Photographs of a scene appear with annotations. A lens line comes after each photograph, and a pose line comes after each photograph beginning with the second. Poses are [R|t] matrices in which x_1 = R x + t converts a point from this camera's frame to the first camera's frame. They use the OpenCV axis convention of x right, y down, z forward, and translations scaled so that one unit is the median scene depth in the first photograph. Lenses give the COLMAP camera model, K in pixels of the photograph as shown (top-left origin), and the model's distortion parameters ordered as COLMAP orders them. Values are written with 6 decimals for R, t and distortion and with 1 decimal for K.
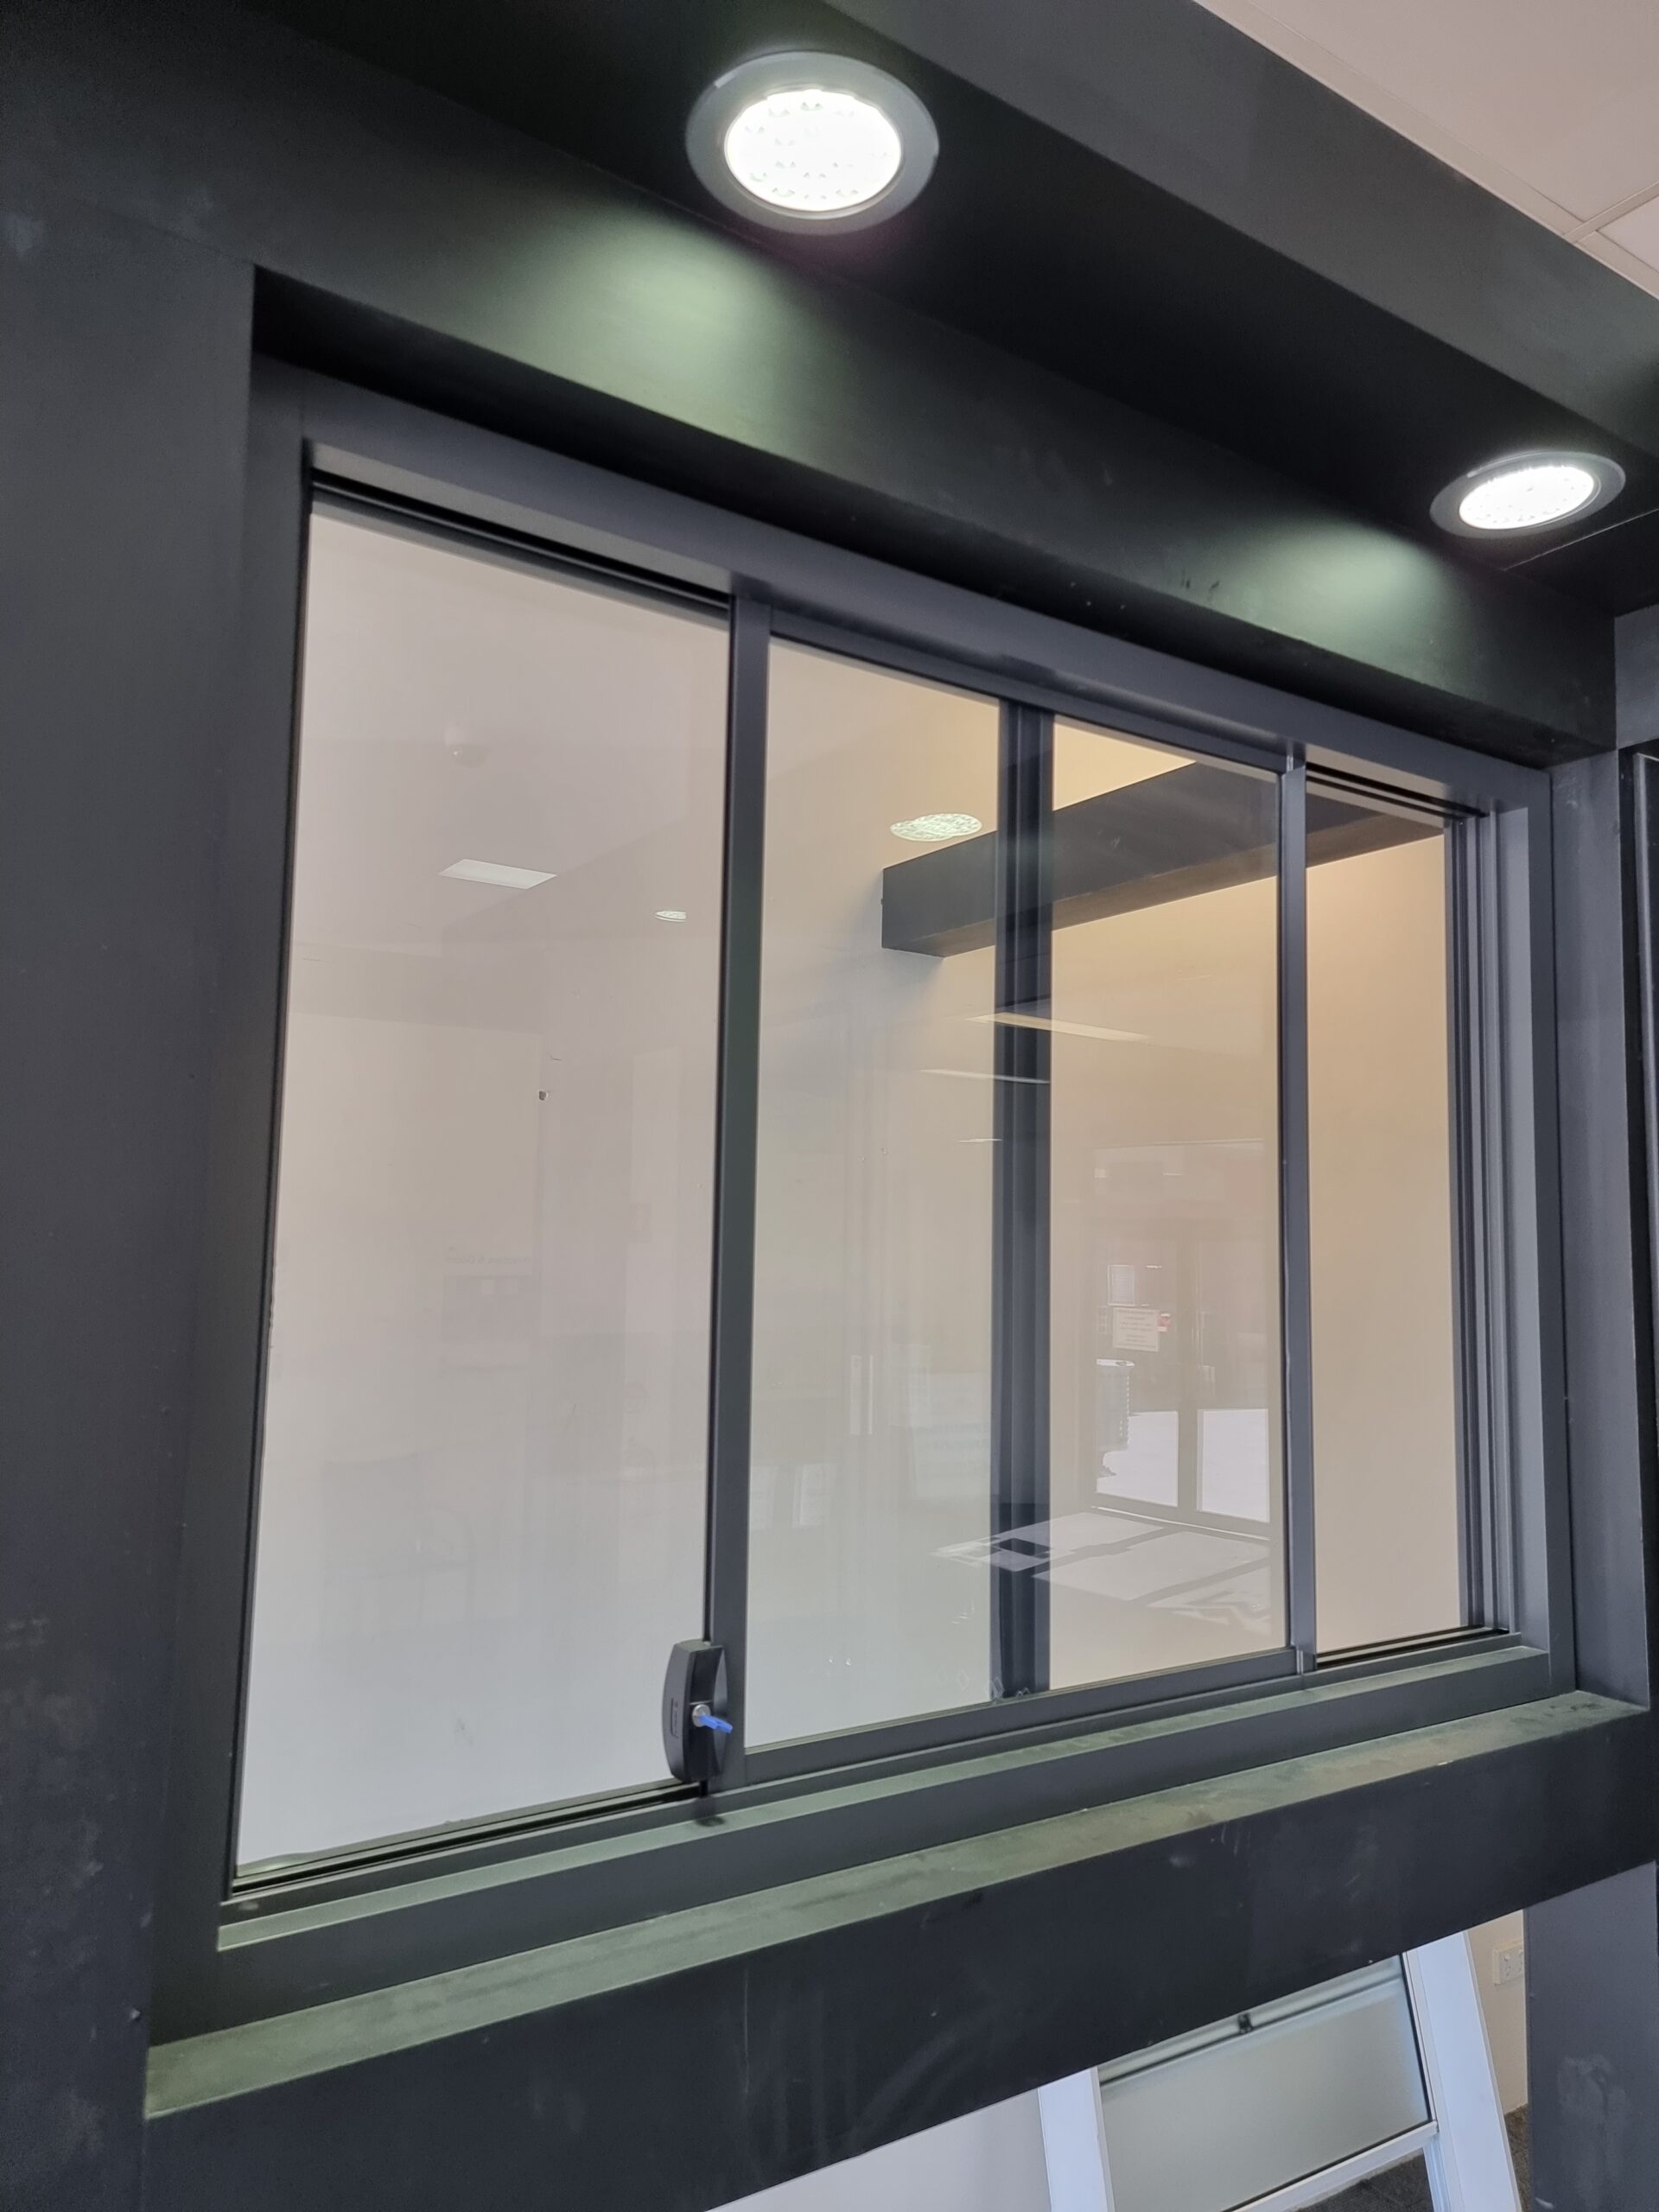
lens RADIAL K [[1541.6, 0, 815.4], [0, 1541.6, 1112.6], [0, 0, 1]] dist [0.076560, -0.040856]
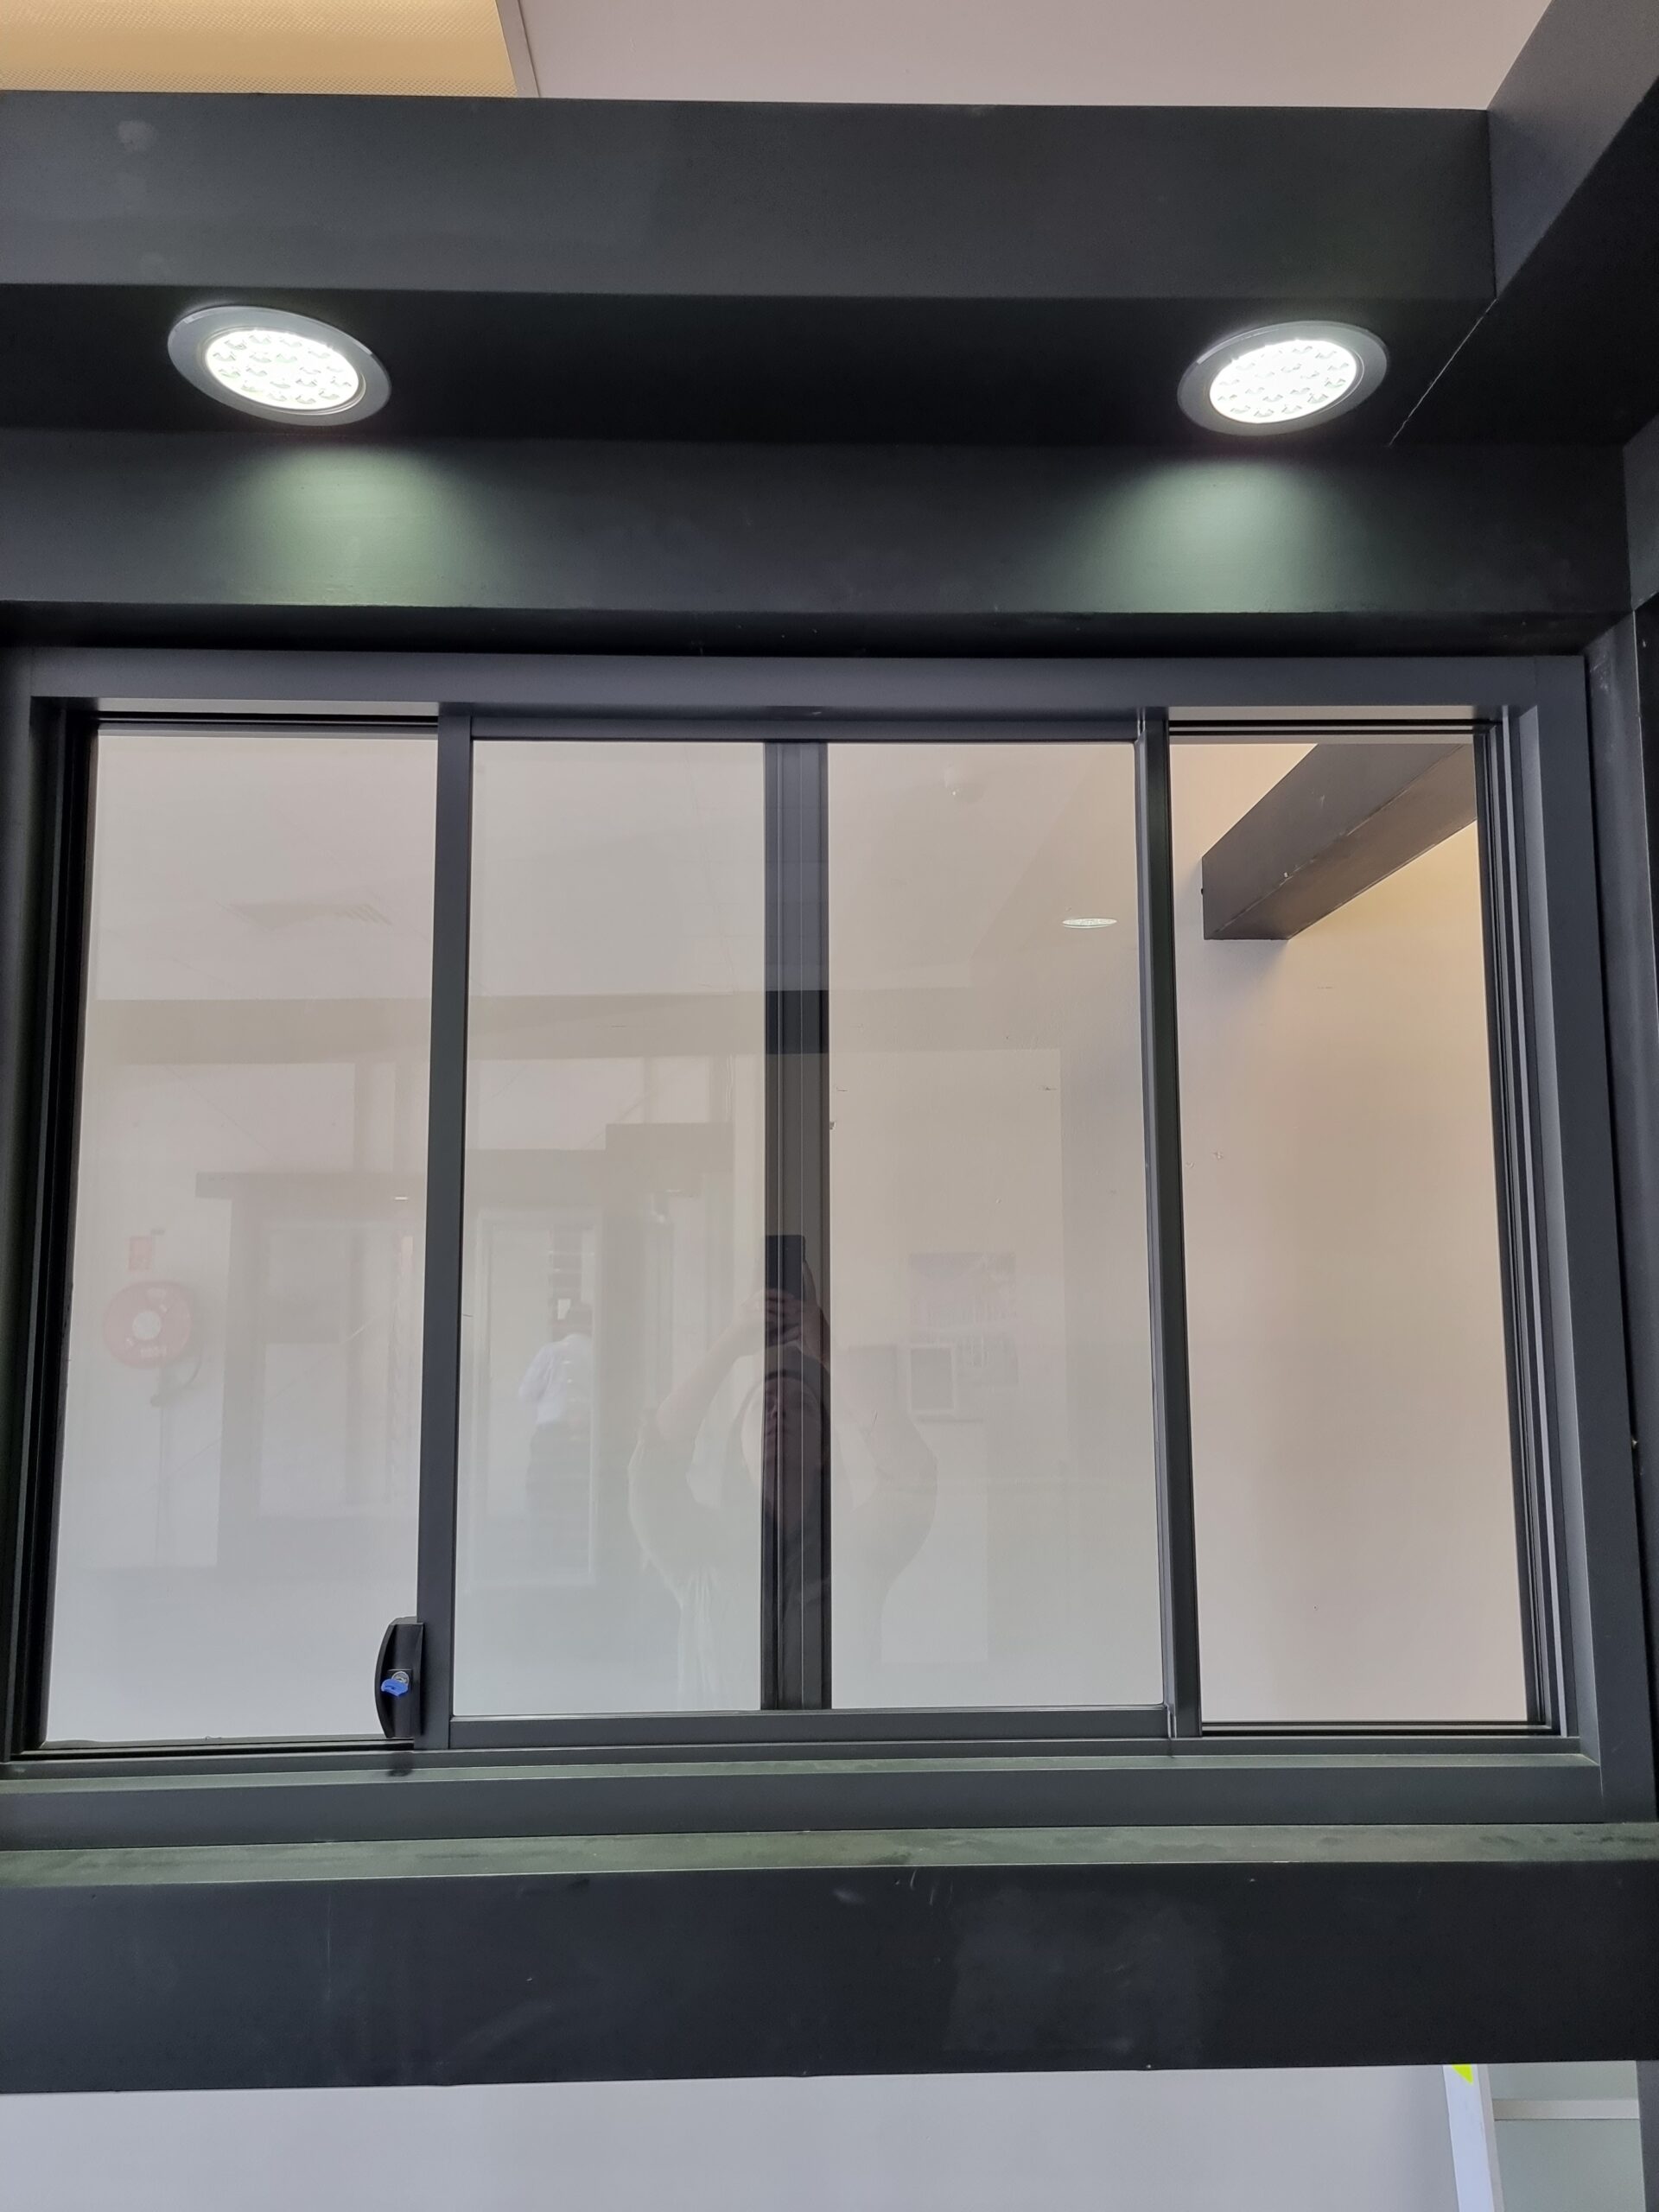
lens RADIAL K [[1524.5, 0, 816.3], [0, 1524.5, 1089.9], [0, 0, 1]] dist [0.101510, -0.095533]
pose [[0.842322, -0.080432, -0.532939, 0.722565], [0.069751, 0.996755, -0.040190, 0.012169], [0.534442, -0.003320, 0.845198, 0.159756]]
